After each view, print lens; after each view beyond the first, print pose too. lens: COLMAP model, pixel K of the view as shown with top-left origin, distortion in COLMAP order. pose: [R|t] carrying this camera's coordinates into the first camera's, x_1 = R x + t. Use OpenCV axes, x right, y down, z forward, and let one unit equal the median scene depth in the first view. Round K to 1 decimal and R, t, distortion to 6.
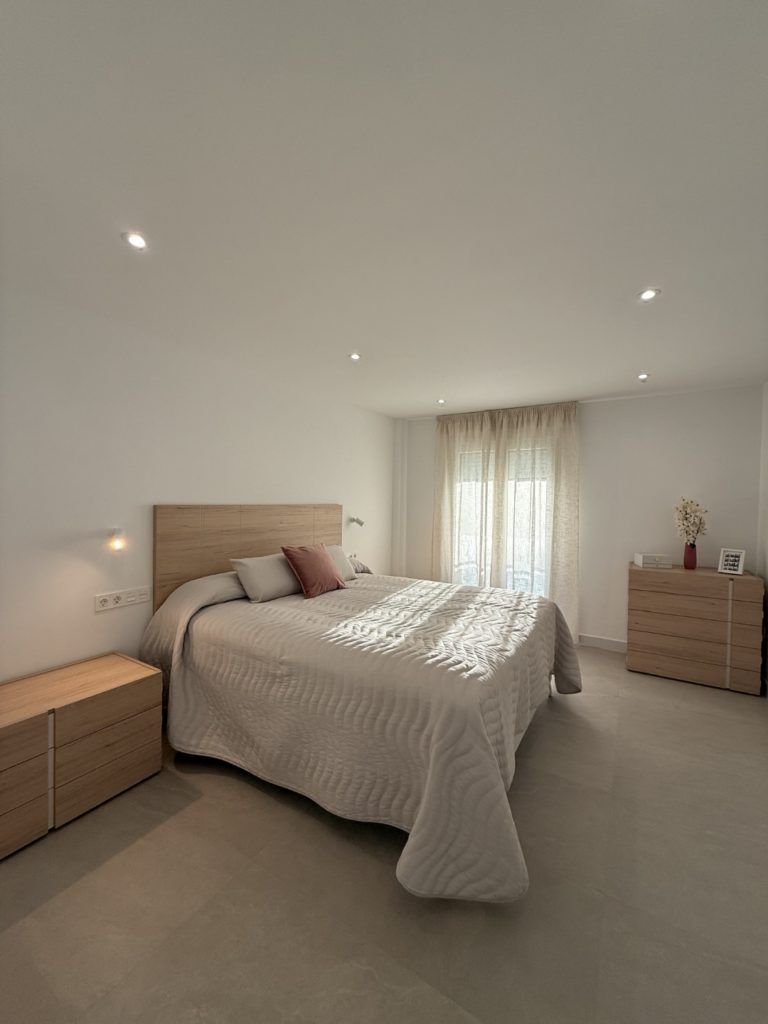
lens RADIAL K [[408.8, 0, 382.5], [0, 408.8, 508.6], [0, 0, 1]] dist [0.000998, -0.000389]
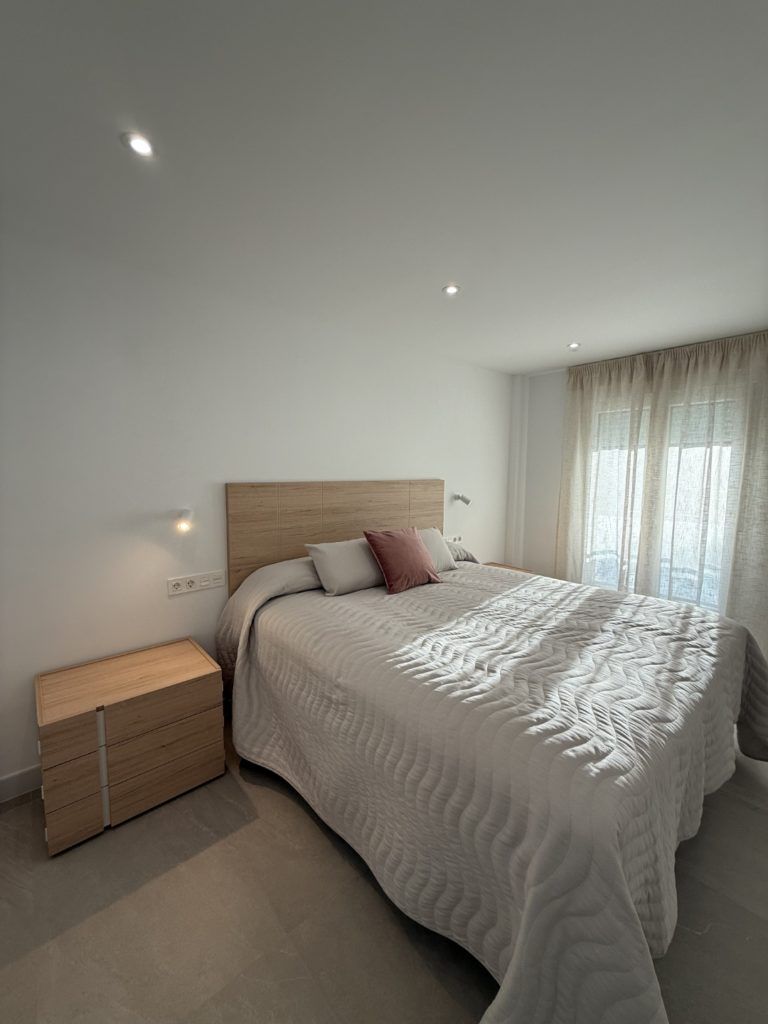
lens RADIAL K [[408.8, 0, 382.5], [0, 408.8, 508.6], [0, 0, 1]] dist [0.000998, -0.000389]
pose [[0.956725, 0.019924, -0.290310, 0.050023], [0.000734, 0.997485, 0.070875, -0.018134], [0.290992, -0.068021, 0.954304, 0.245297]]
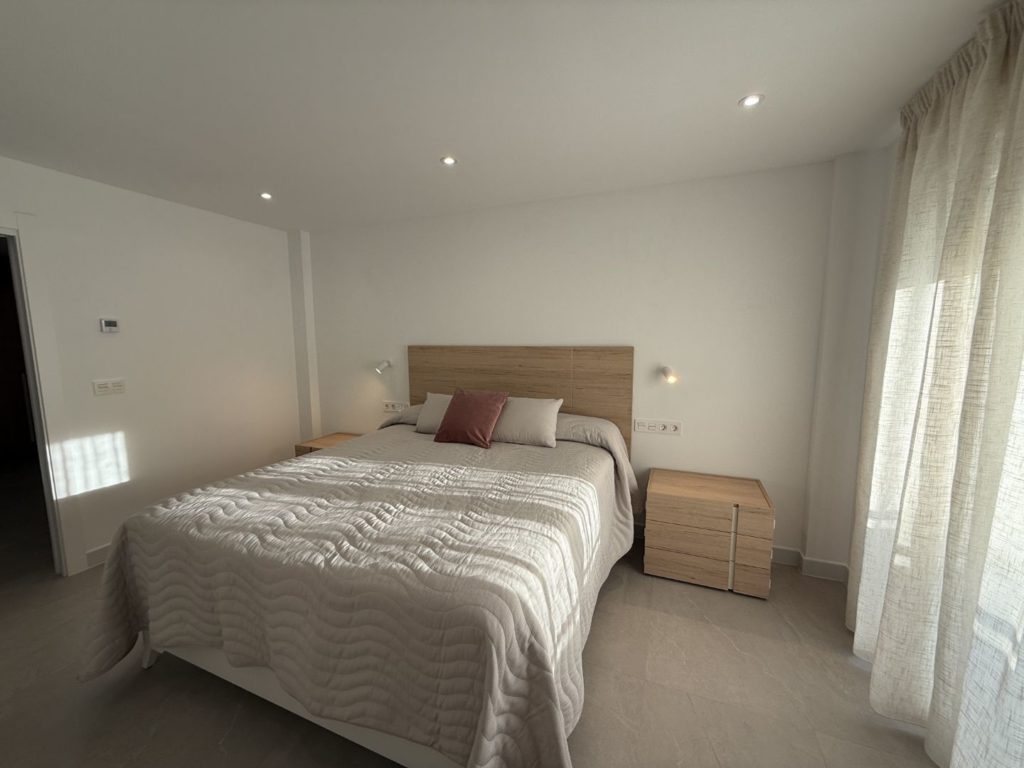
lens RADIAL K [[408.8, 0, 509.2], [0, 408.8, 383.9], [0, 0, 1]] dist [0.000998, -0.000389]
pose [[0.158265, 0.099572, -0.982363, 0.970042], [-0.011417, 0.995020, 0.099016, -0.022855], [0.987331, -0.004455, 0.158613, 1.226665]]
